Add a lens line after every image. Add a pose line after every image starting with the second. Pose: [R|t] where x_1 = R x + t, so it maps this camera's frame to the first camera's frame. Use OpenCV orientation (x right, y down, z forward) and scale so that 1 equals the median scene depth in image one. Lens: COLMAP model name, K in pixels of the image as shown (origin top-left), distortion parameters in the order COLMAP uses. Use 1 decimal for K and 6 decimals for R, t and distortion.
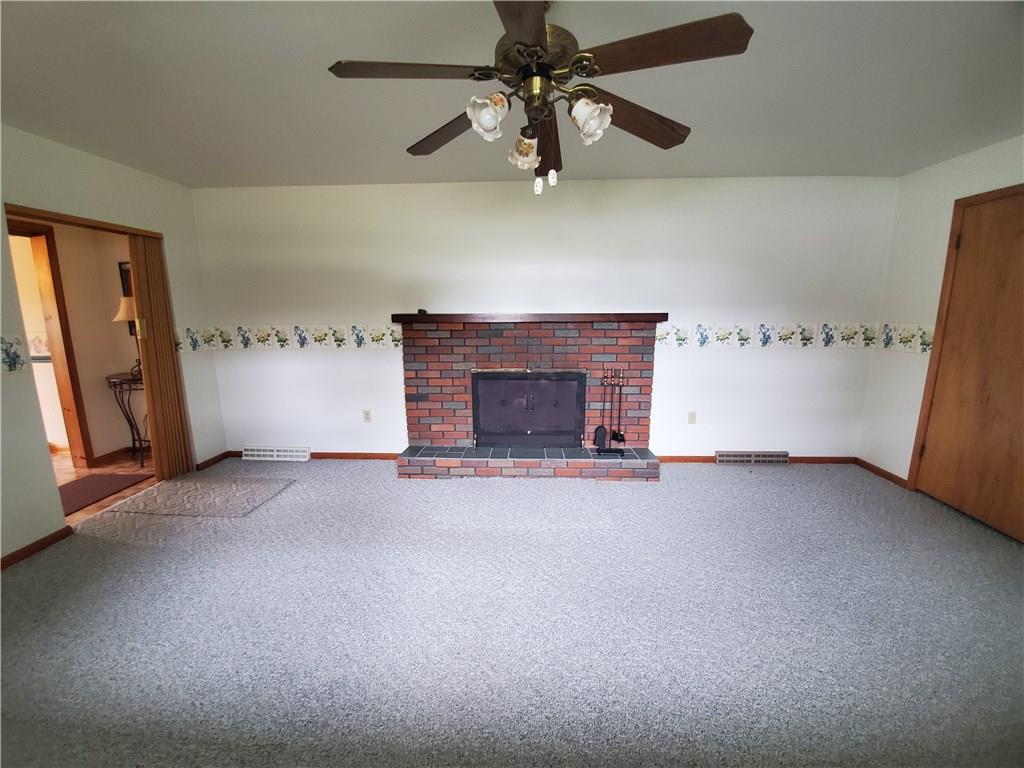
lens RADIAL K [[405.7, 0, 512.0], [0, 405.7, 392.5], [0, 0, 1]] dist [0.001668, -0.013325]
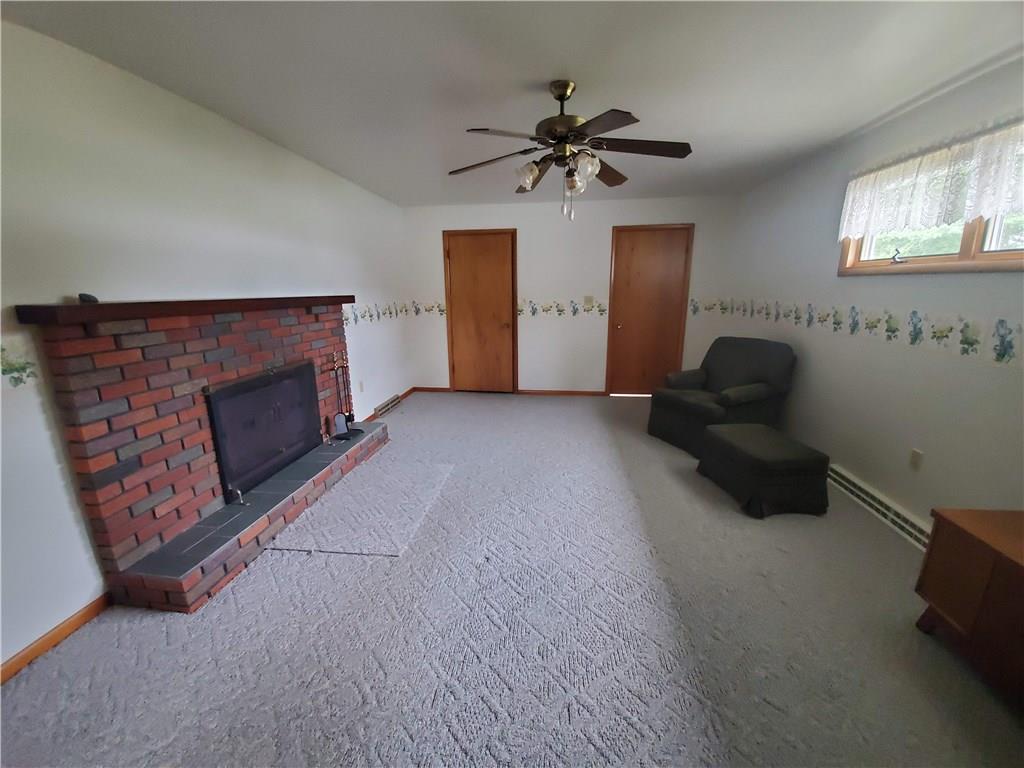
lens RADIAL K [[405.7, 0, 512.0], [0, 405.7, 392.5], [0, 0, 1]] dist [0.001668, -0.013325]
pose [[0.078593, -0.241142, 0.967302, -0.675444], [0.186351, 0.956754, 0.223371, -0.103930], [-0.979335, 0.162702, 0.120131, 0.463321]]
